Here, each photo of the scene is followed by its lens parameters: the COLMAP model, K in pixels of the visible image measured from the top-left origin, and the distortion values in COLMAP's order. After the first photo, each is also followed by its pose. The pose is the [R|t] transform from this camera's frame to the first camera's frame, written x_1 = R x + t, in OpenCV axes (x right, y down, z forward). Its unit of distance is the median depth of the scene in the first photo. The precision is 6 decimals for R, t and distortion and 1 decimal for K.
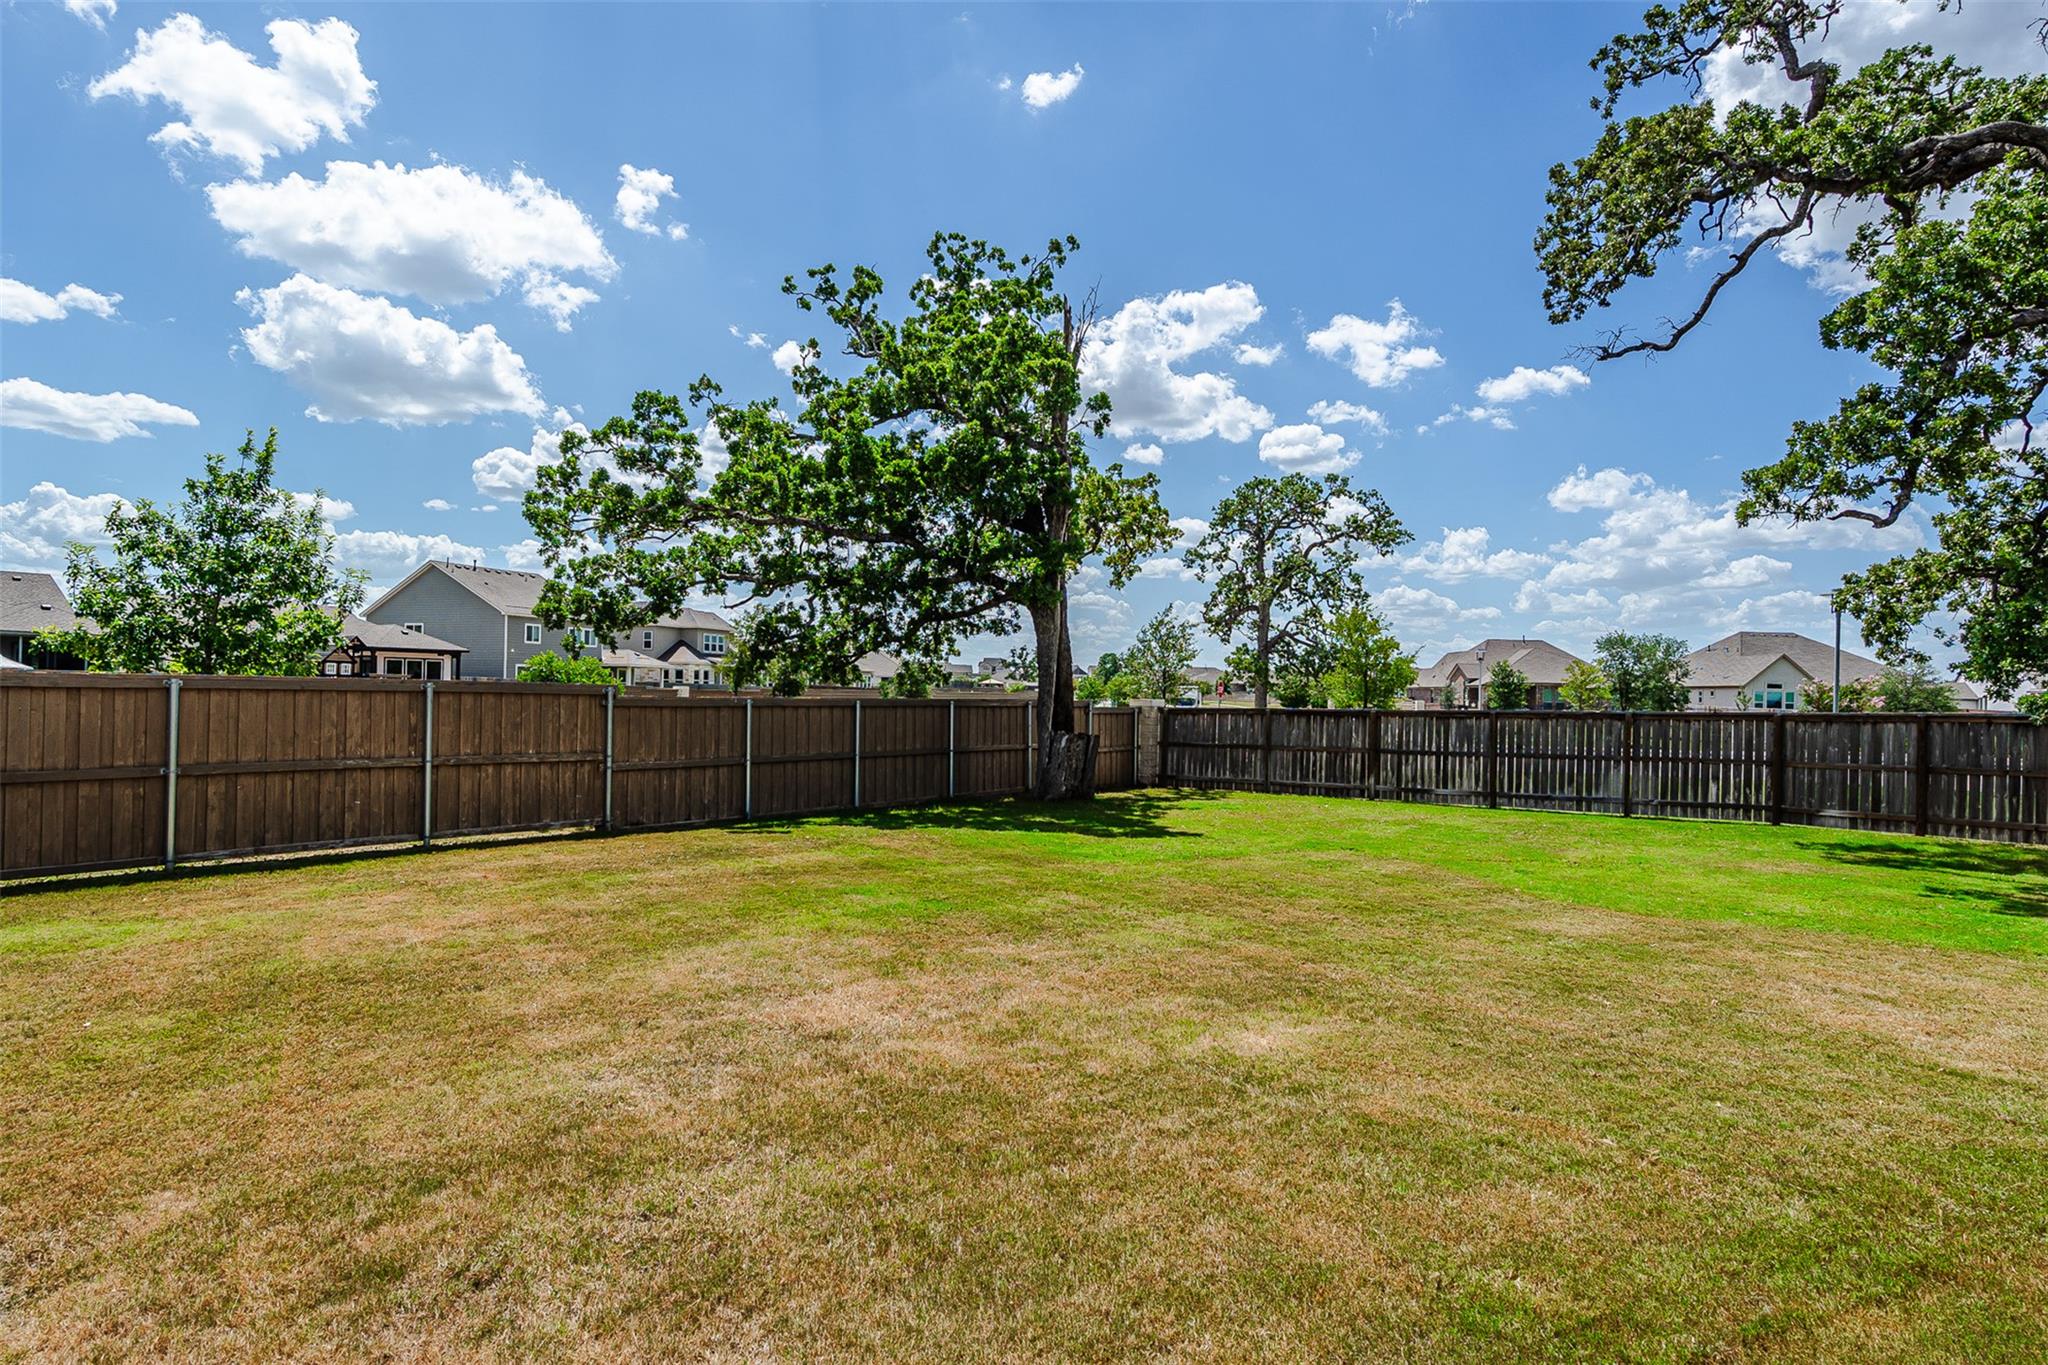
lens RADIAL K [[1095.1, 0, 1025.2], [0, 1095.1, 688.7], [0, 0, 1]] dist [0.002127, 0.001743]
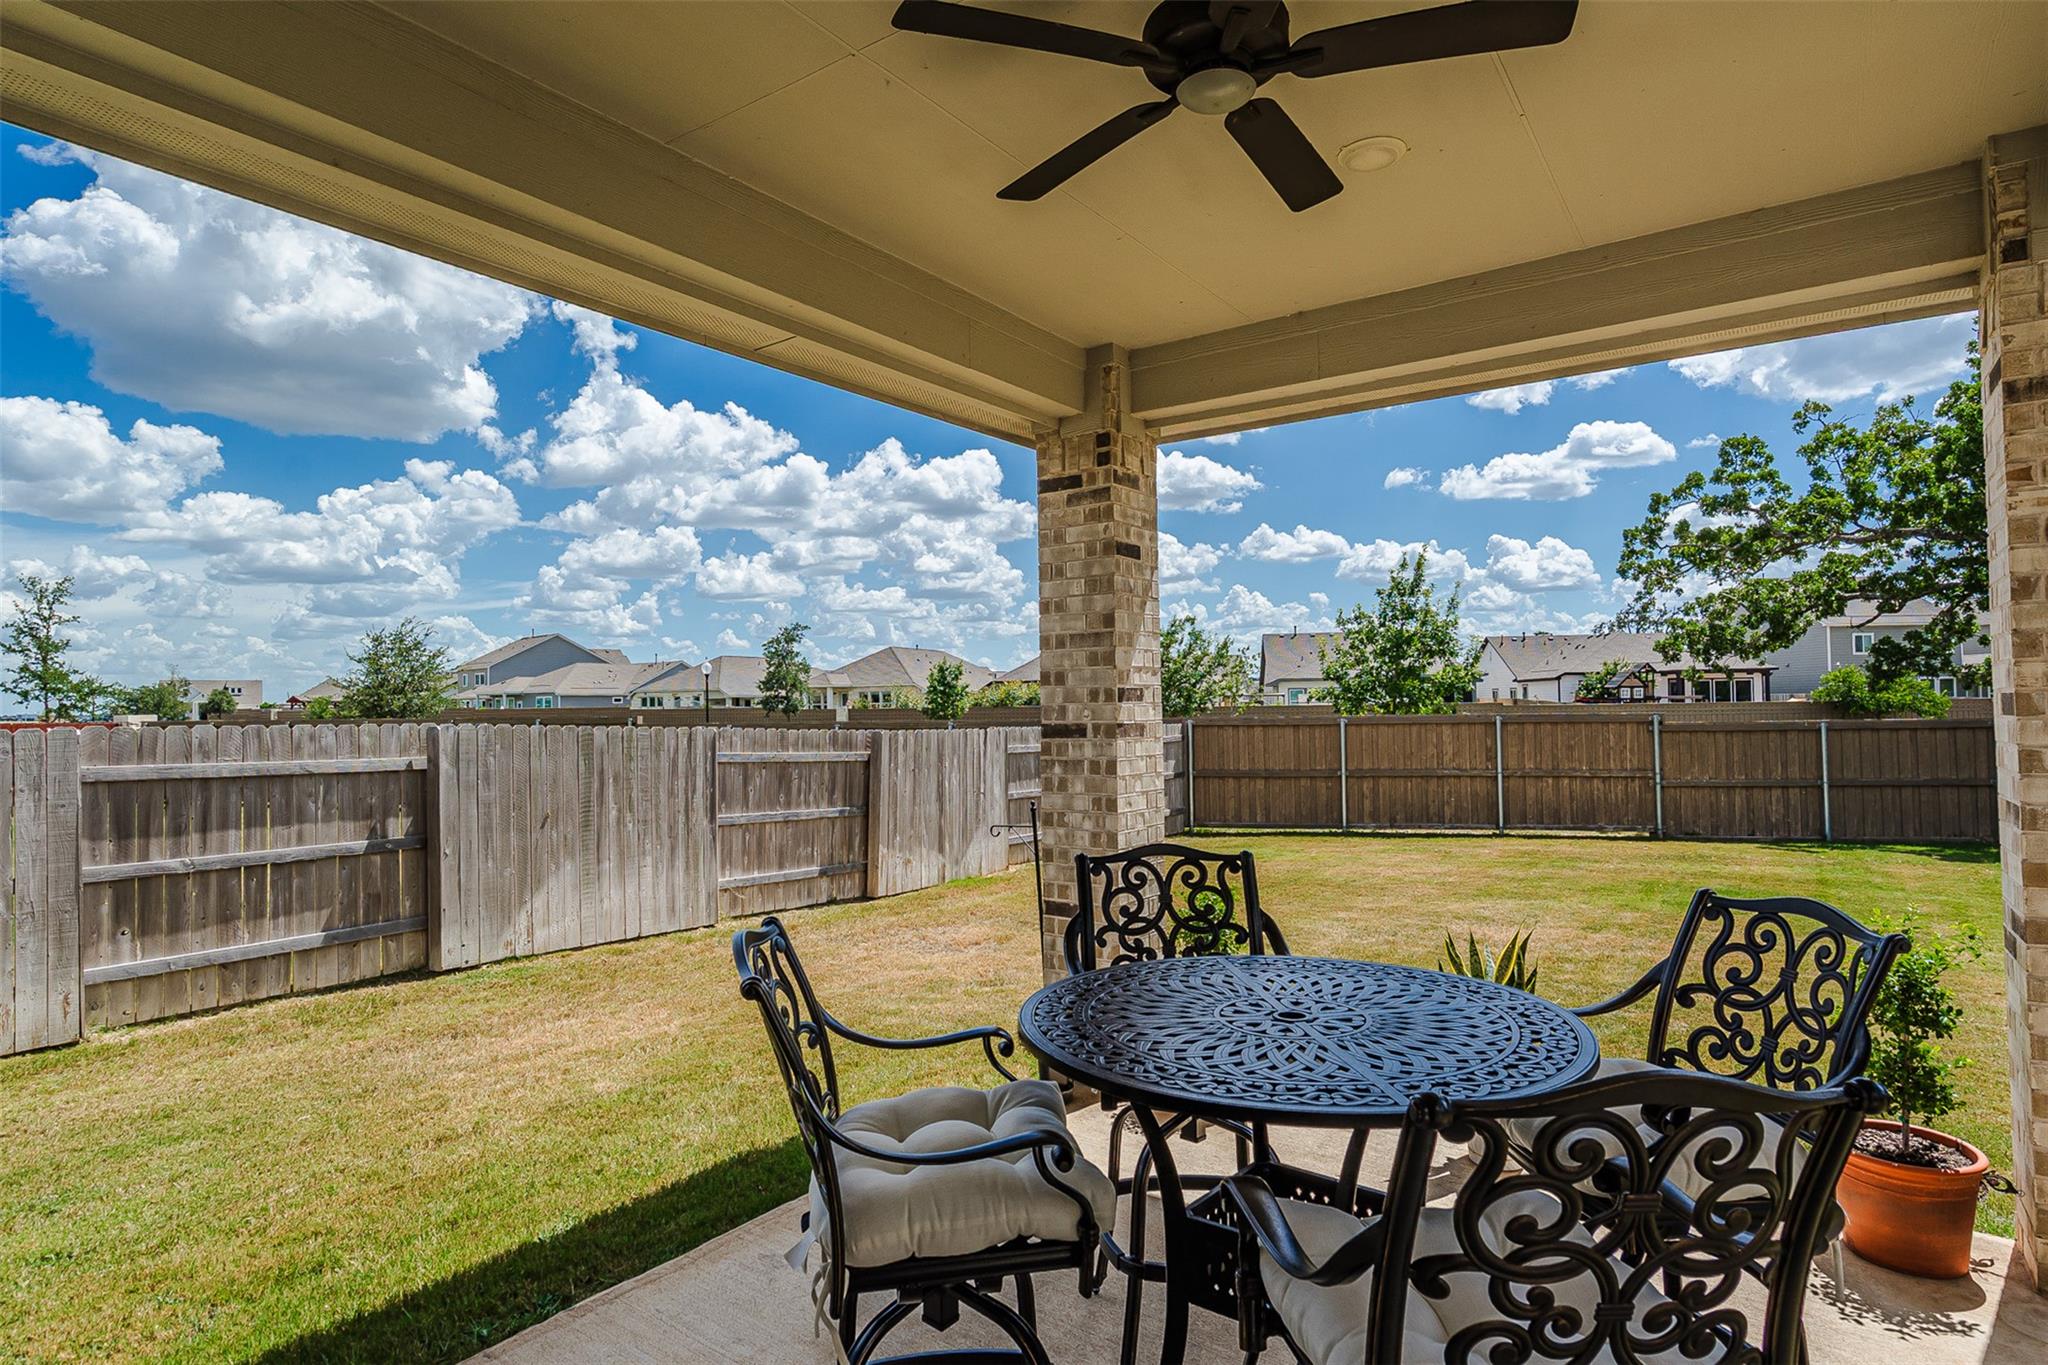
lens RADIAL K [[1095.1, 0, 1023.6], [0, 1095.1, 689.1], [0, 0, 1]] dist [0.002127, 0.001743]
pose [[0.419947, -0.040865, -0.906628, 0.435024], [0.027454, 0.999101, -0.032317, -0.010675], [0.907133, -0.011319, 0.420691, -0.120655]]
